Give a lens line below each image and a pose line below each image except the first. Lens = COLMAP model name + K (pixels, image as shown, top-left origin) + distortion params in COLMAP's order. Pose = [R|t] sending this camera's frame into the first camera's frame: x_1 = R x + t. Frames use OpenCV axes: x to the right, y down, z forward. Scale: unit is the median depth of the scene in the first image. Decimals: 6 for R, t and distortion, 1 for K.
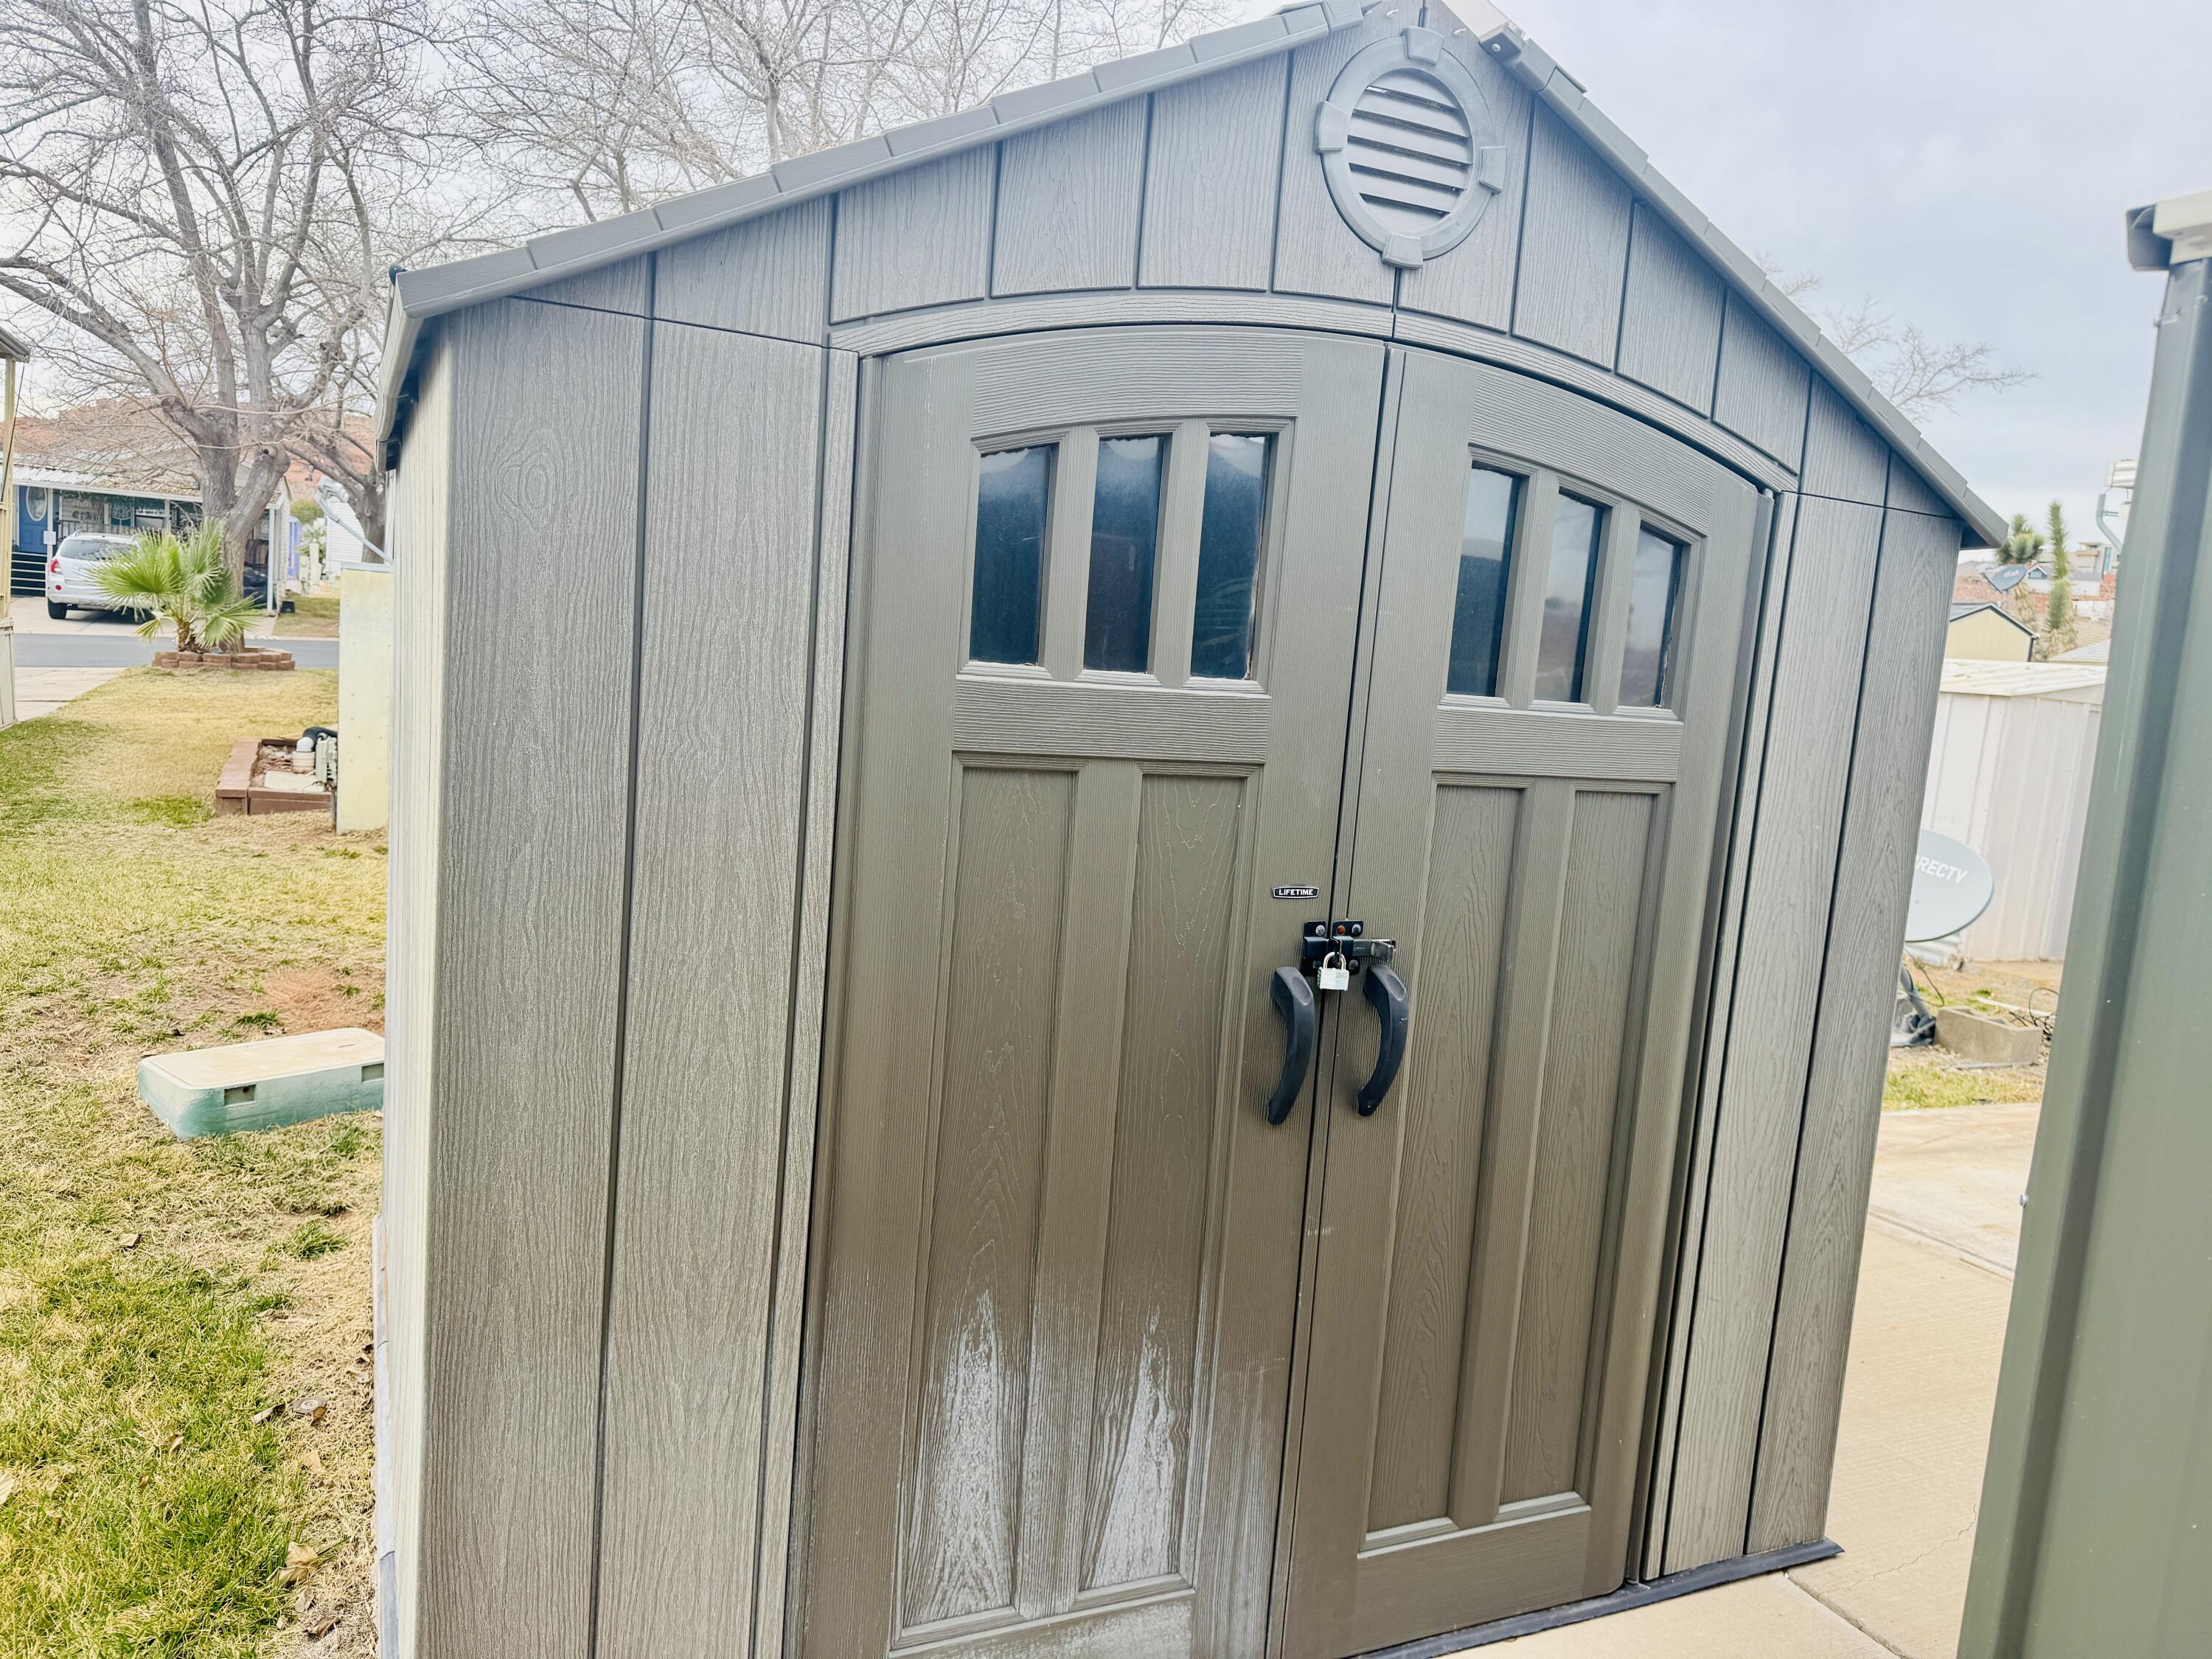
lens RADIAL K [[1574.5, 0, 1106.0], [0, 1574.5, 829.5], [0, 0, 1]] dist [0.064159, -0.084245]
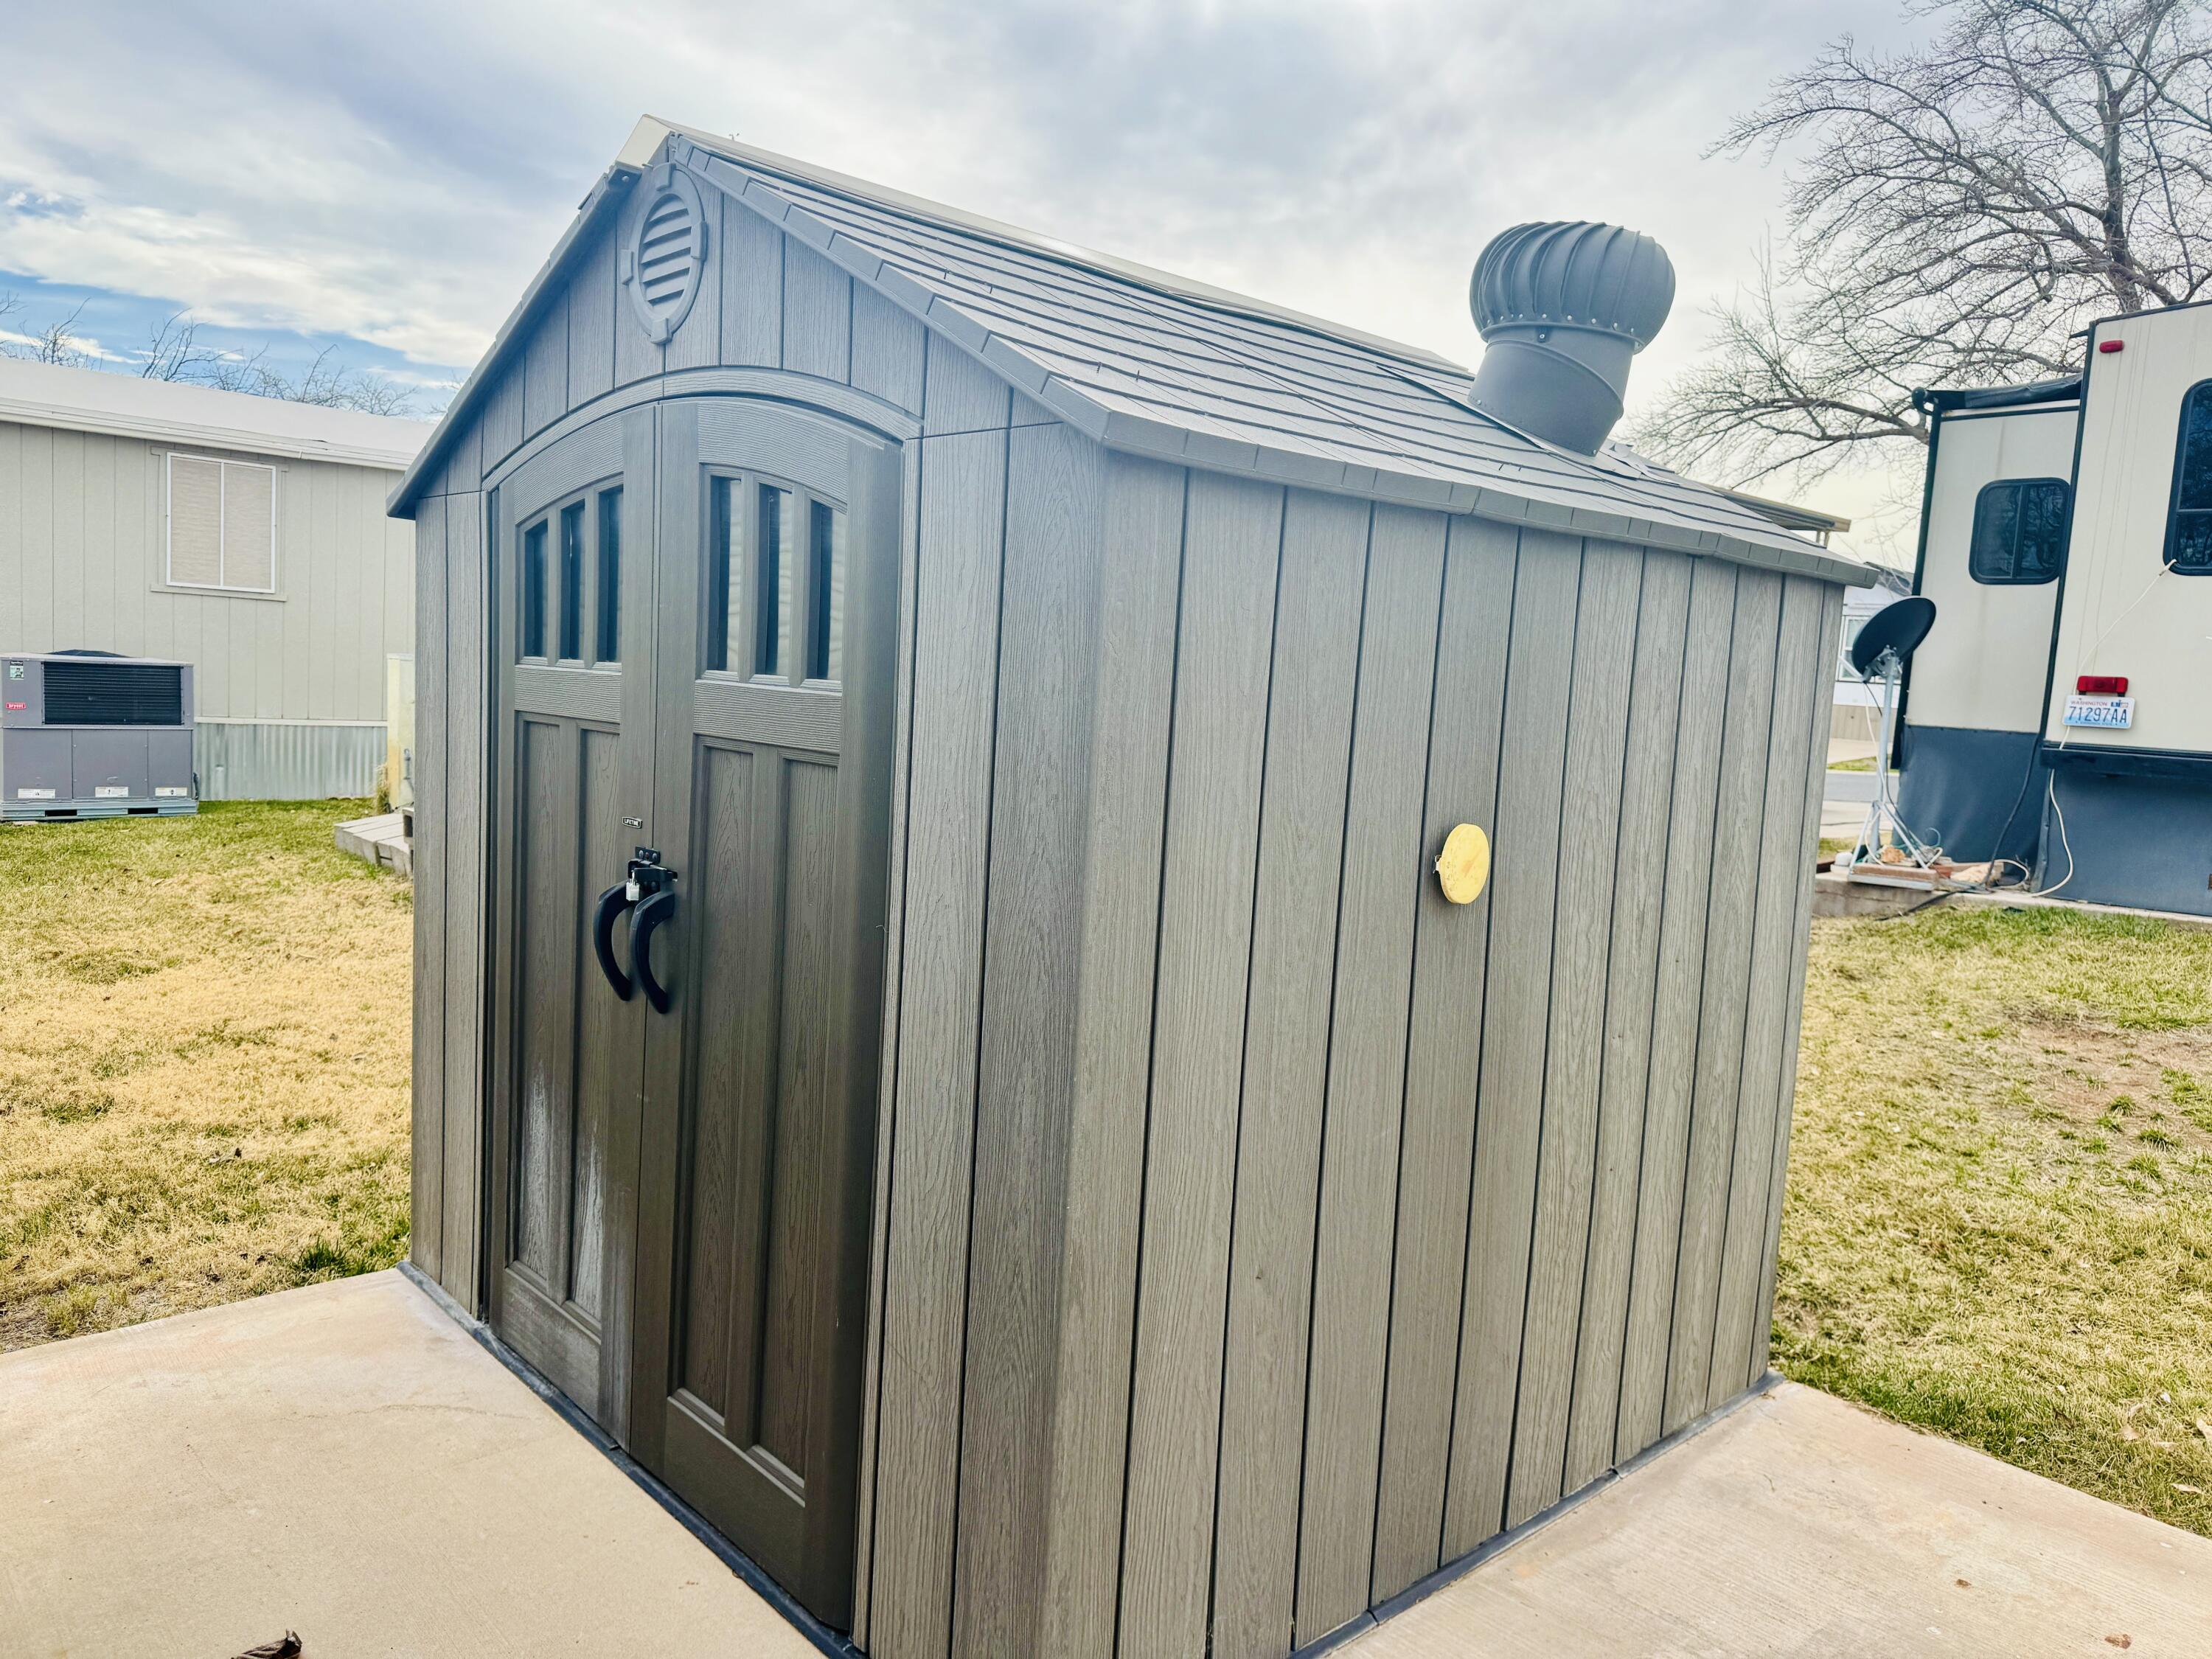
lens RADIAL K [[1574.5, 0, 1106.0], [0, 1574.5, 829.5], [0, 0, 1]] dist [0.064159, -0.084245]
pose [[0.297976, 0.032516, -0.954019, 1.417559], [-0.142361, 0.989757, -0.010731, 0.002958], [0.943898, 0.139013, 0.299553, 0.920733]]
